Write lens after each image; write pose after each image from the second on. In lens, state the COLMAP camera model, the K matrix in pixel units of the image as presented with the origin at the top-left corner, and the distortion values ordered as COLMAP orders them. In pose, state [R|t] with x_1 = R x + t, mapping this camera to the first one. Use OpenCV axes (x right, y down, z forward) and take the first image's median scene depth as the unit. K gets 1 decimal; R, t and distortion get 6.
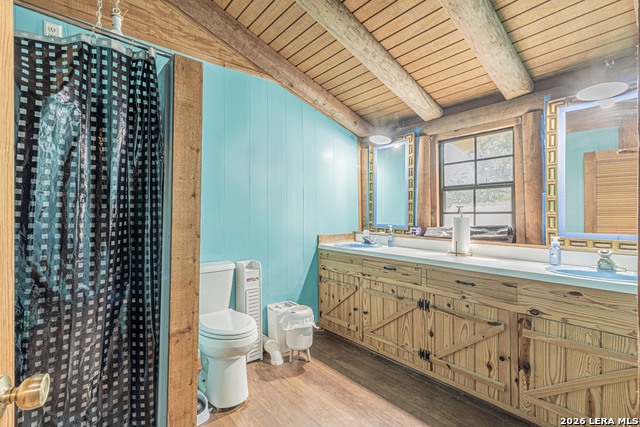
lens RADIAL K [[300.2, 0, 332.2], [0, 300.2, 213.9], [0, 0, 1]] dist [0.002754, 0.000523]
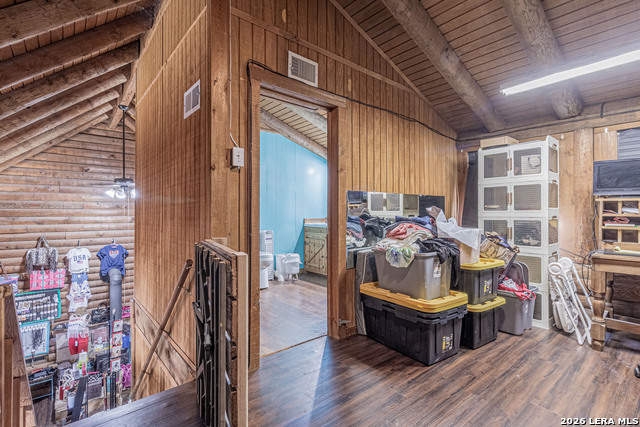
lens RADIAL K [[311.3, 0, 327.5], [0, 311.3, 213.5], [0, 0, 1]] dist [0.004281, 0.000131]
pose [[0.999955, 0.005813, -0.007534, 0.120725], [-0.005769, 0.999966, 0.005810, 0.034838], [0.007568, -0.005766, 0.999955, -0.948961]]
